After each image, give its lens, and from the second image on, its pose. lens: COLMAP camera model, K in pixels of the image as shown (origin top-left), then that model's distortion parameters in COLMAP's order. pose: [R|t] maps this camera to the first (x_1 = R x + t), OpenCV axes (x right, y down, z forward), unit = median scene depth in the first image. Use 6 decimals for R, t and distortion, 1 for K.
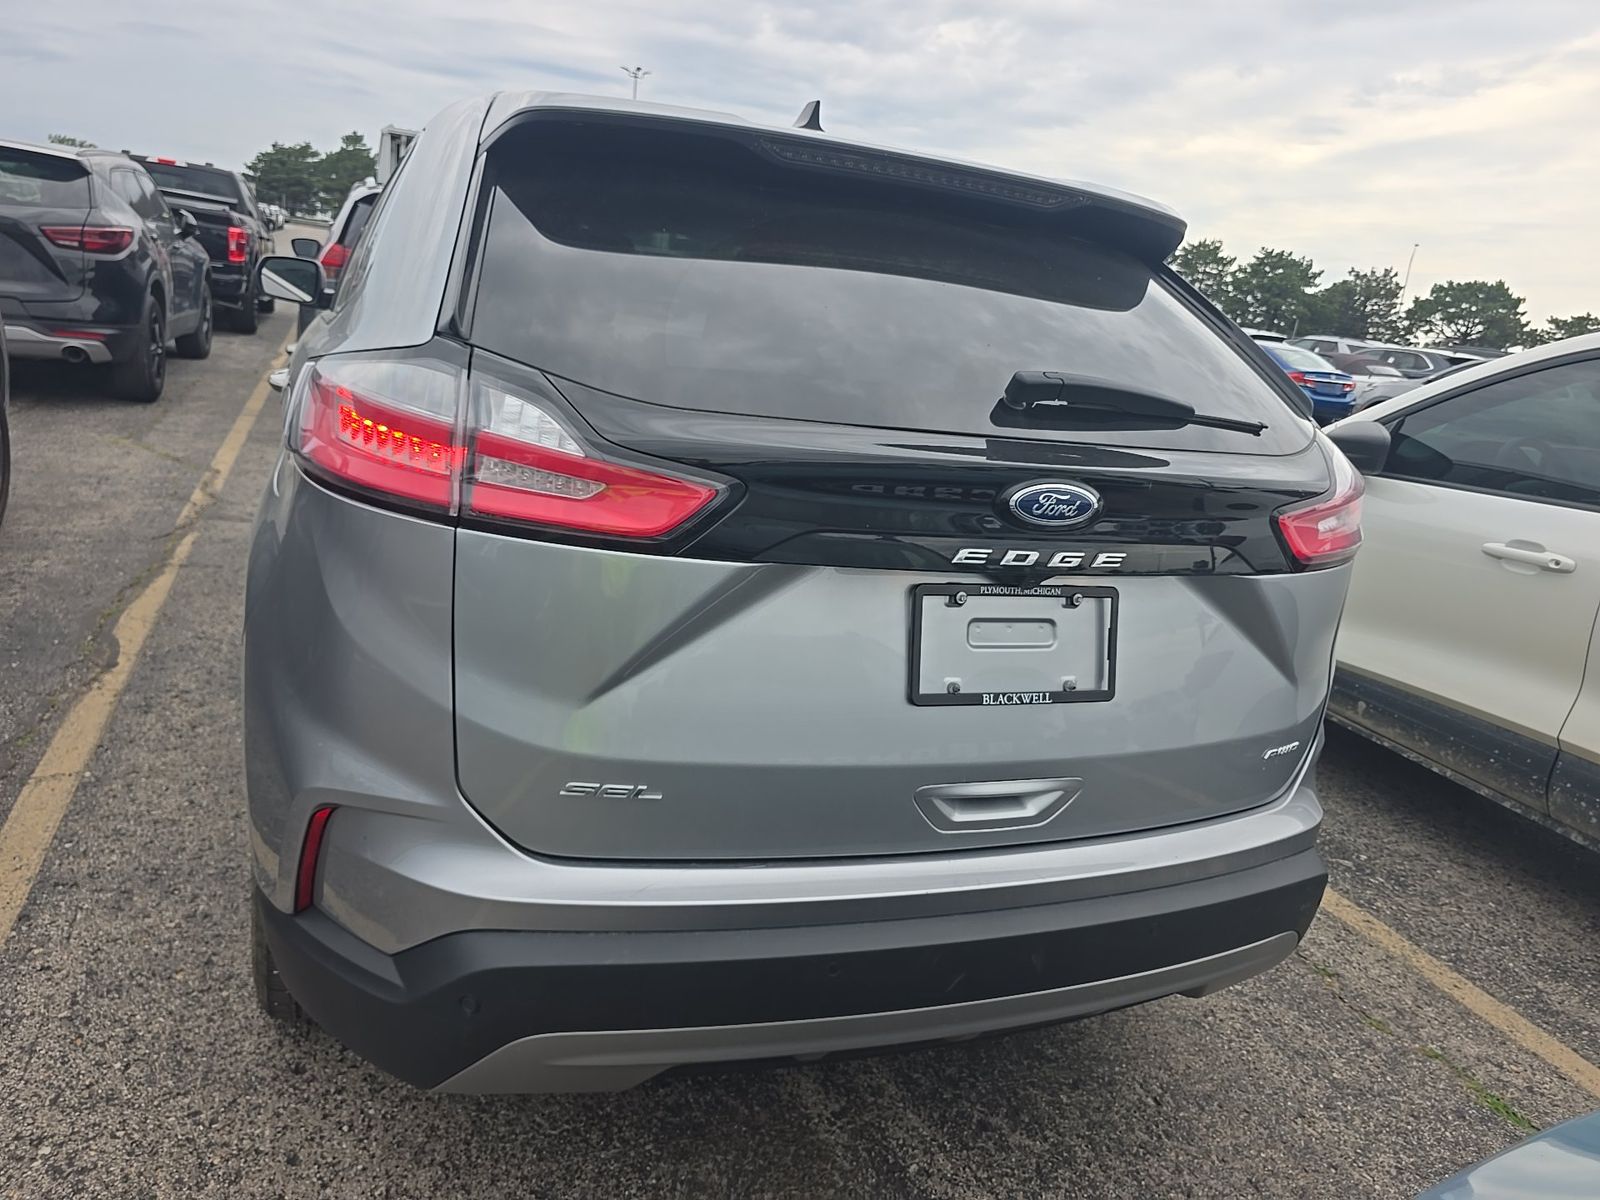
lens RADIAL K [[1059.4, 0, 800.0], [0, 1059.4, 600.0], [0, 0, 1]] dist [0.037813, -0.037491]
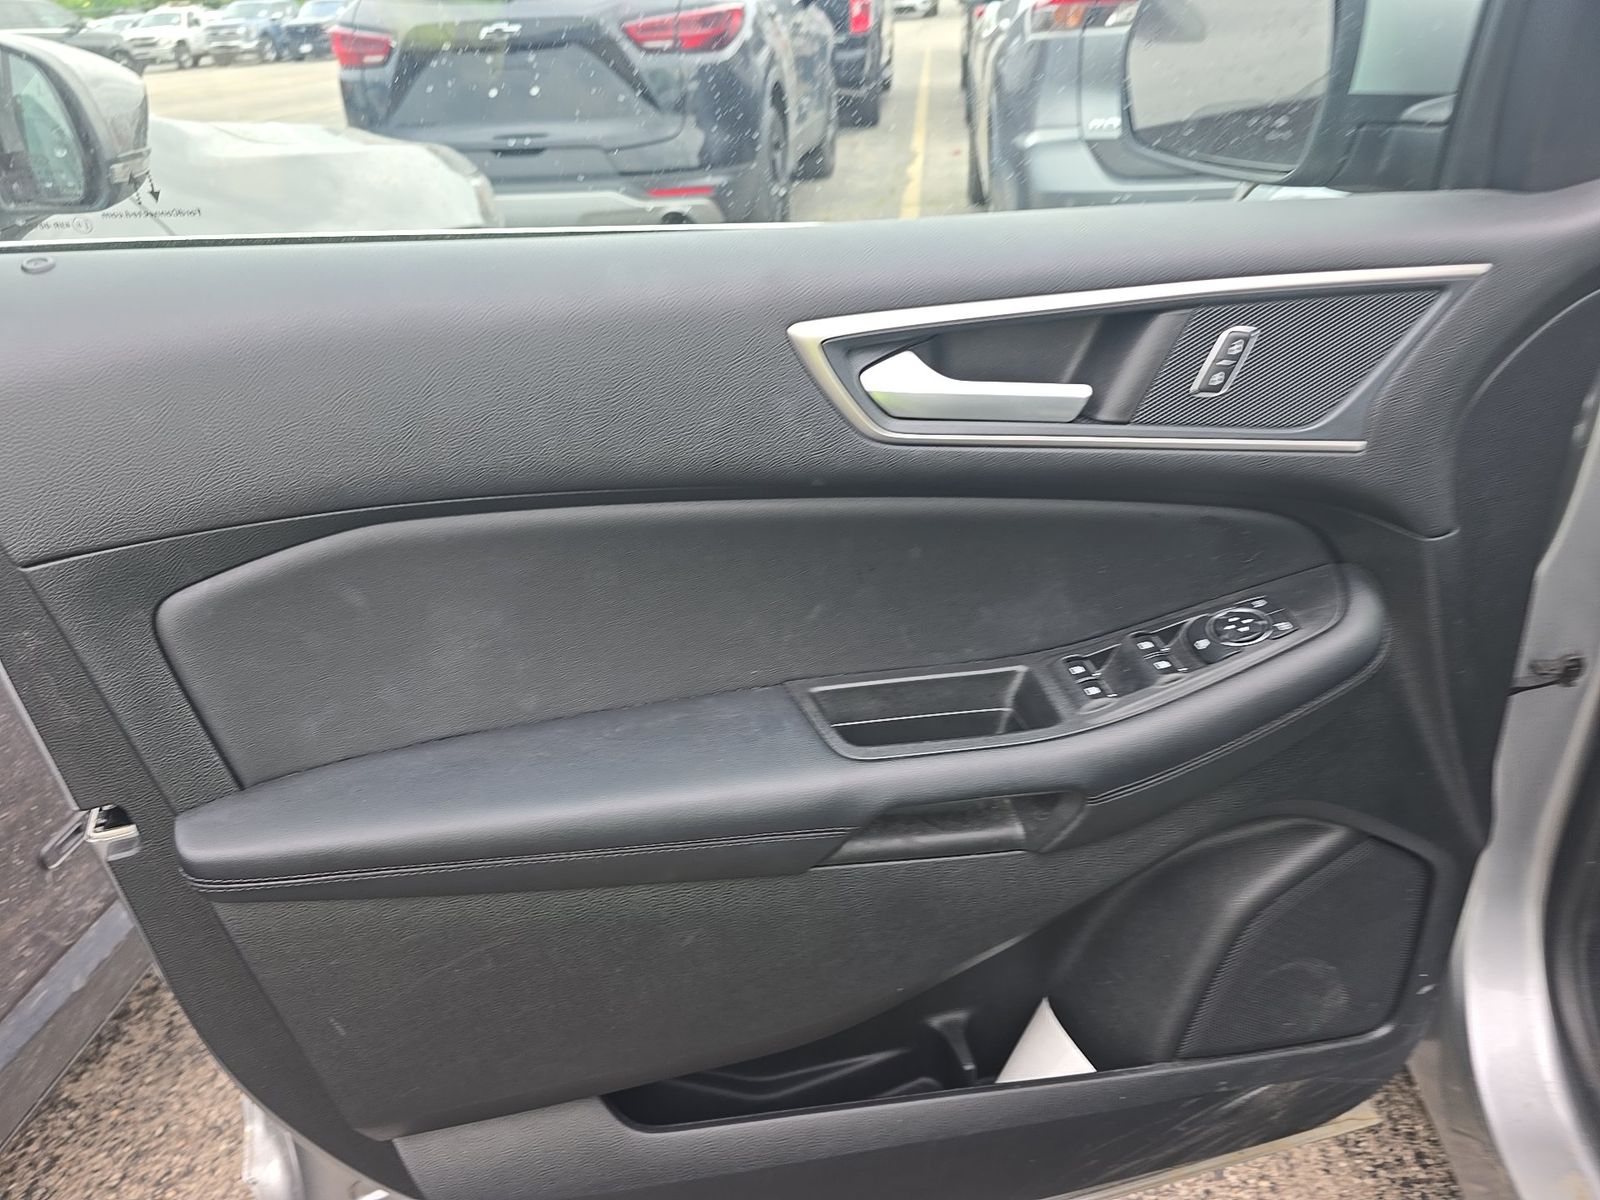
lens RADIAL K [[1059.4, 0, 800.0], [0, 1059.4, 600.0], [0, 0, 1]] dist [0.037813, -0.037491]
pose [[0.867370, 0.083882, -0.490543, -0.852209], [0.026112, 0.976664, 0.213180, -0.451222], [0.496978, -0.197715, 0.844939, 1.379582]]
